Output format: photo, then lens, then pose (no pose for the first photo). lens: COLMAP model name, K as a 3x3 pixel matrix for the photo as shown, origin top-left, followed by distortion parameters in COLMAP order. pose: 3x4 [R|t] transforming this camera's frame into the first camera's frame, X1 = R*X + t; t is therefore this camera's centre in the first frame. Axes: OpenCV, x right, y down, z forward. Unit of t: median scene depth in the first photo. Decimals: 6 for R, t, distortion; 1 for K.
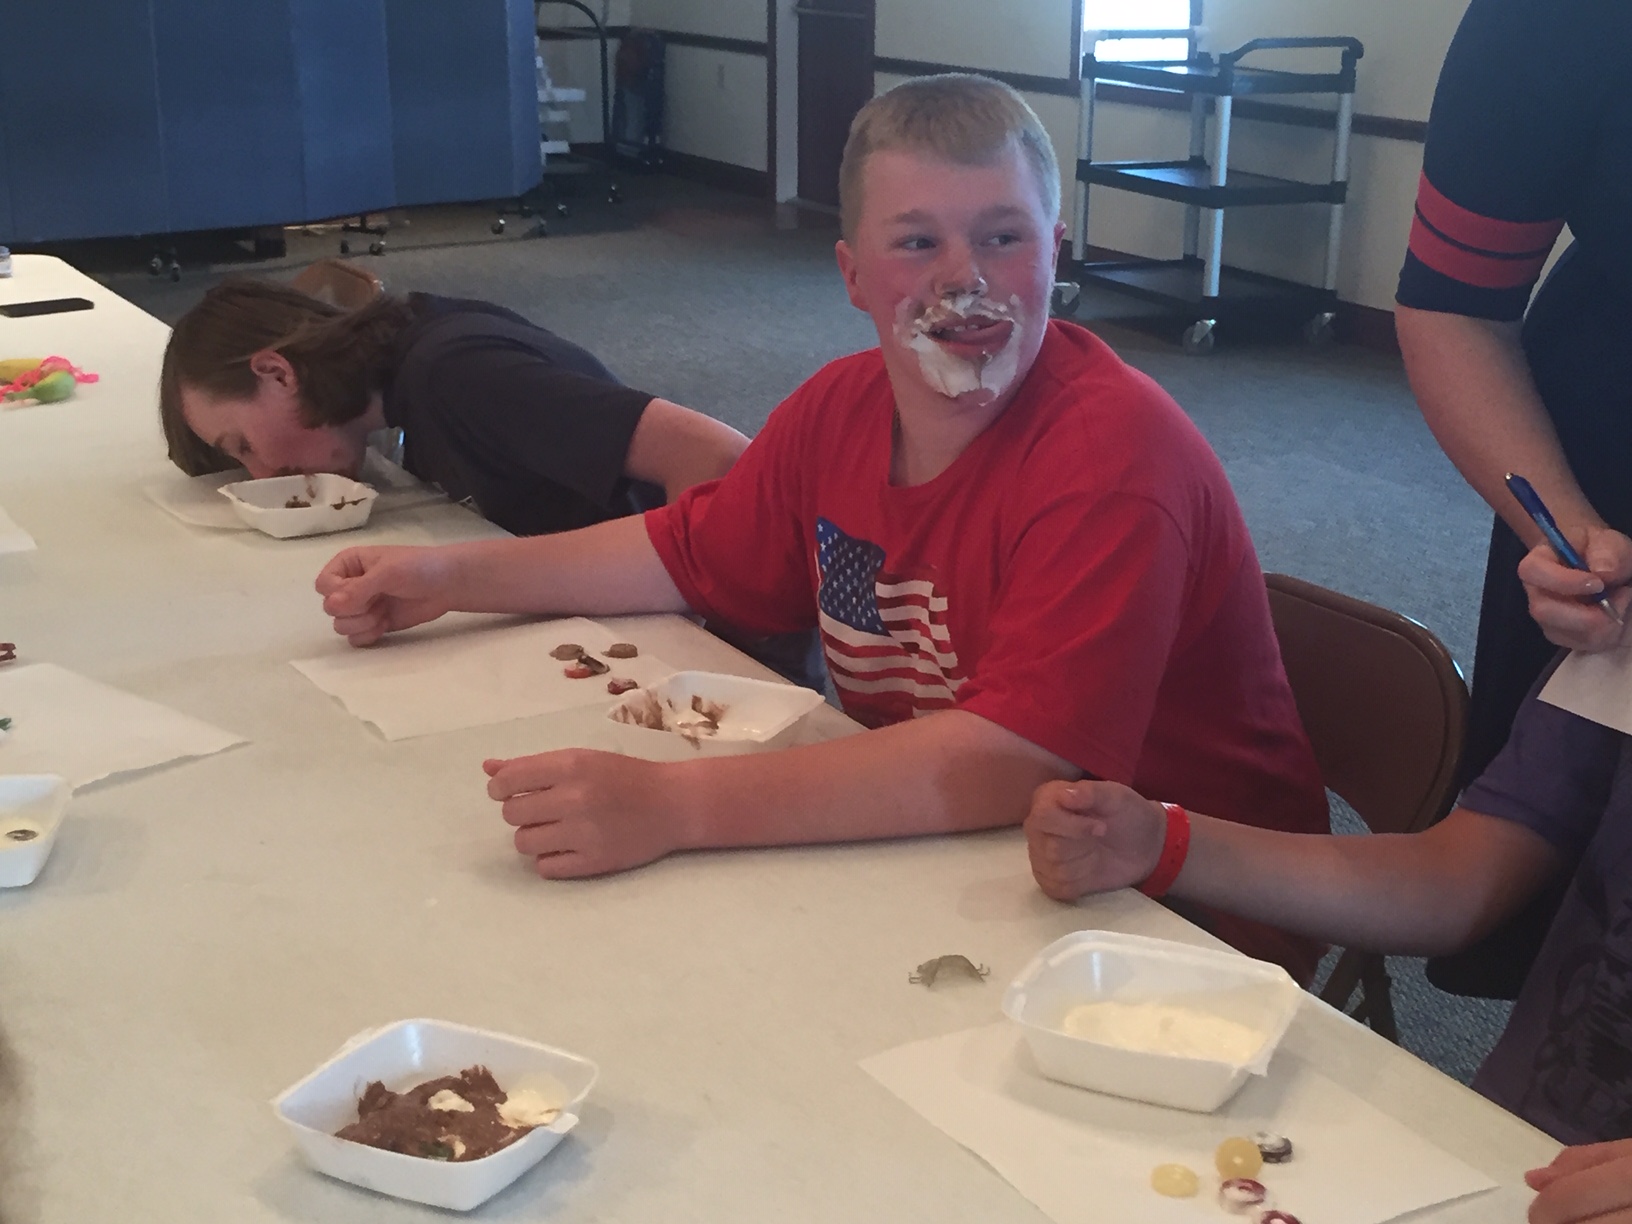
lens RADIAL K [[2325.0, 0, 816.0], [0, 2325.0, 612.0], [0, 0, 1]] dist [0.032066, 0.019413]
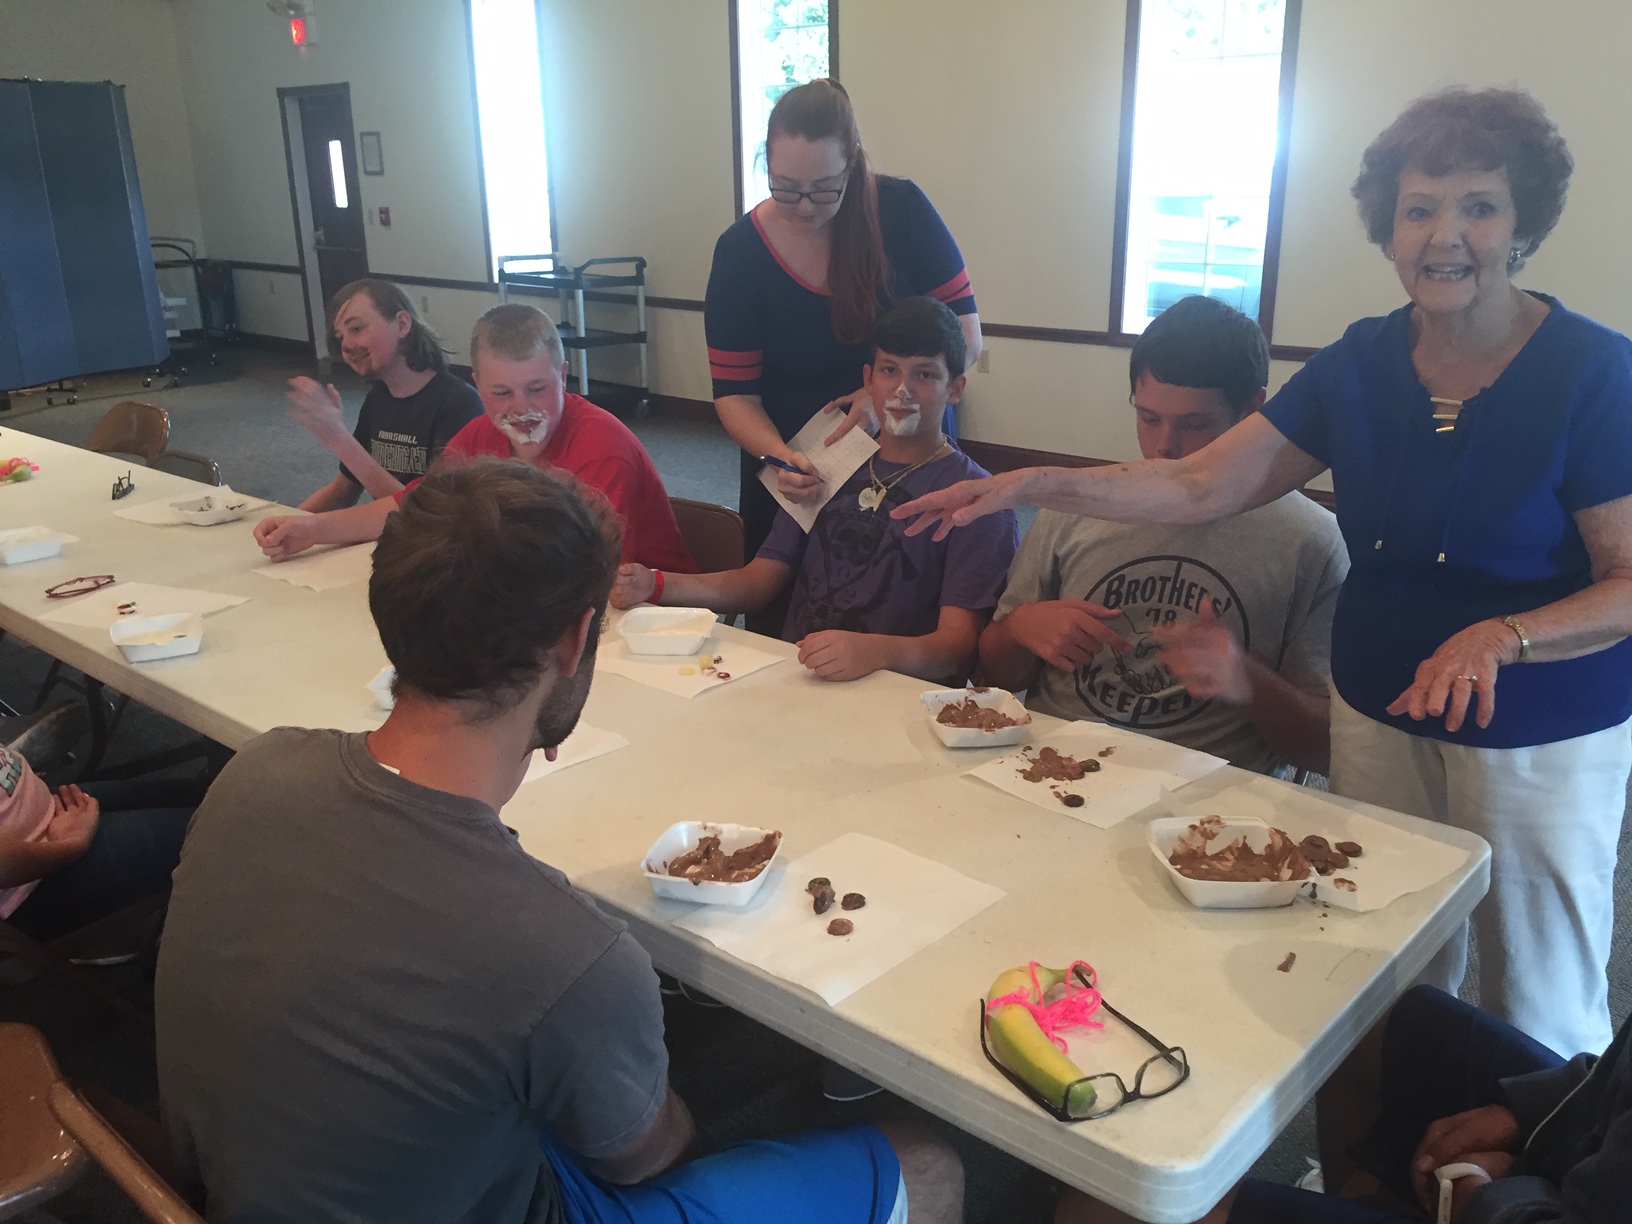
lens RADIAL K [[1384.2, 0, 816.0], [0, 1384.2, 612.0], [0, 0, 1]] dist [0.154001, -0.205978]
pose [[0.935715, -0.125382, 0.329724, -0.053095], [0.120912, 0.992077, 0.034117, 0.025445], [-0.331389, 0.007943, 0.943461, -0.144910]]
